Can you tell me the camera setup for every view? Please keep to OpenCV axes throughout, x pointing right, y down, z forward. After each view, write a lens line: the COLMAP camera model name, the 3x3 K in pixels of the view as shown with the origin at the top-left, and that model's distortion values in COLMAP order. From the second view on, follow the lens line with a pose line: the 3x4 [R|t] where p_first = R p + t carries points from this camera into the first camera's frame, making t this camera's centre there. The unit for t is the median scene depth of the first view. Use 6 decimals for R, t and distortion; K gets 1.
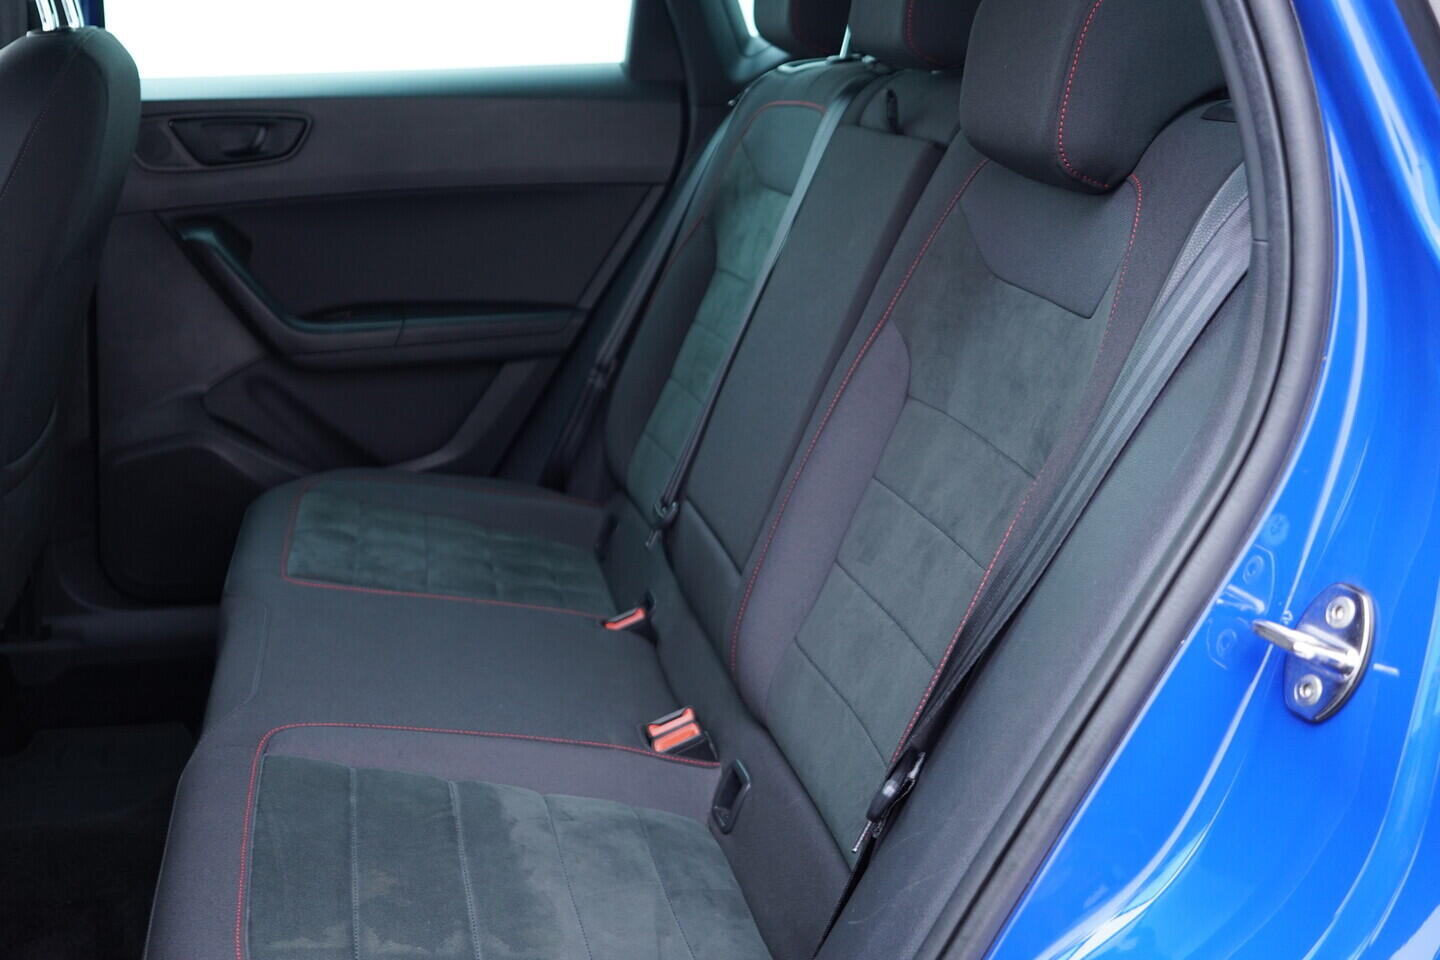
lens RADIAL K [[1495.4, 0, 720.0], [0, 1495.4, 480.0], [0, 0, 1]] dist [-0.000454, -0.004802]
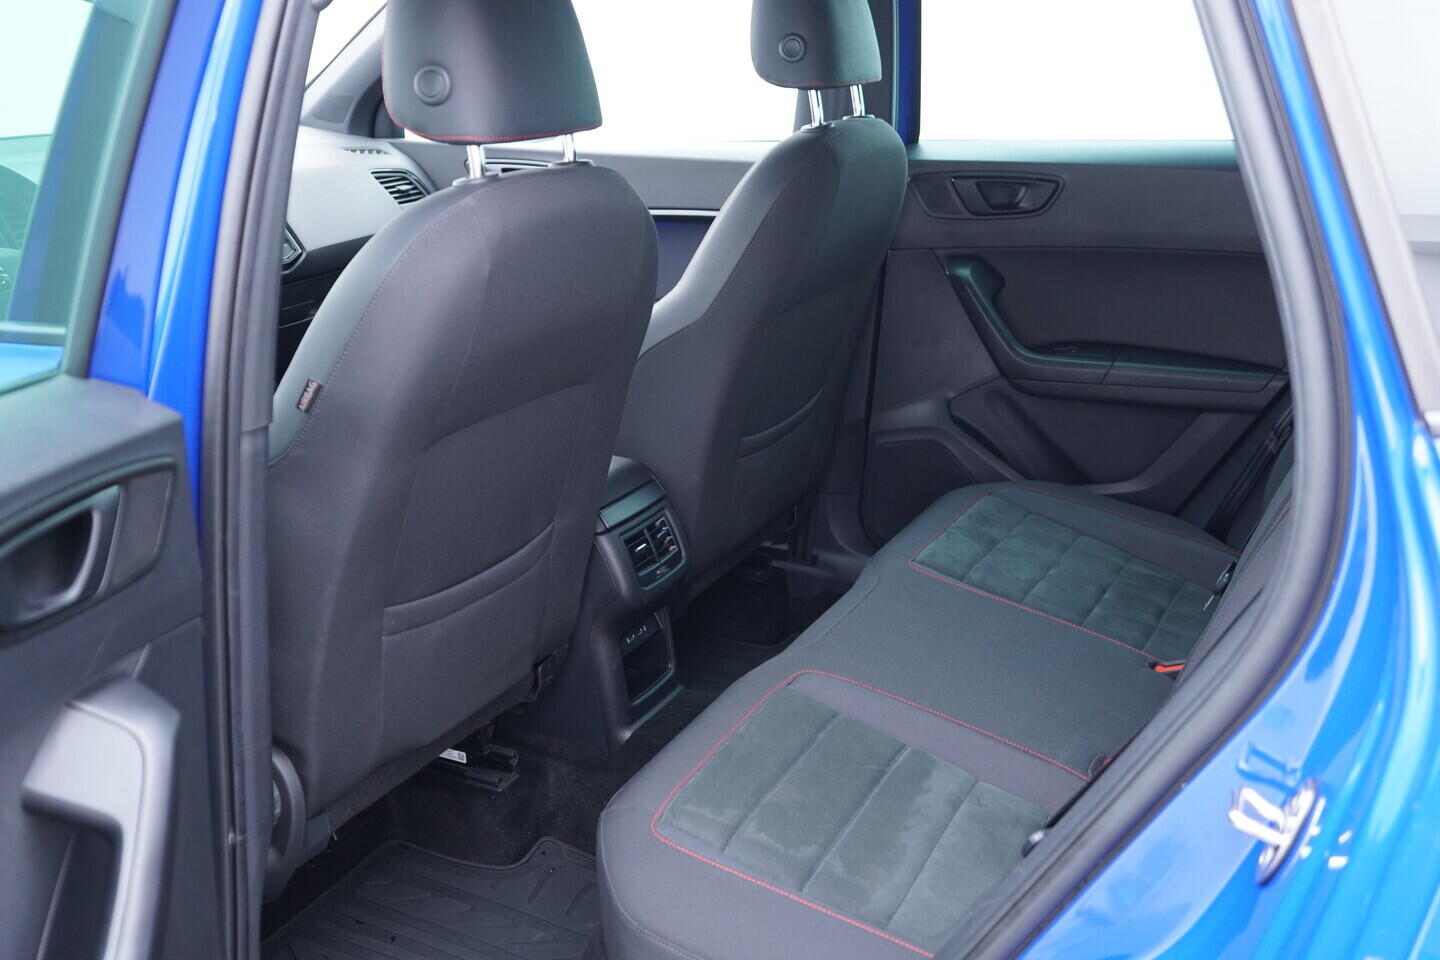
lens RADIAL K [[1513.3, 0, 720.0], [0, 1513.3, 480.0], [0, 0, 1]] dist [0.000468, 0.001652]
pose [[0.760062, 0.189400, -0.621638, 0.301340], [-0.170348, 0.981203, 0.090672, -0.074349], [0.627126, 0.036979, 0.778040, -0.078758]]
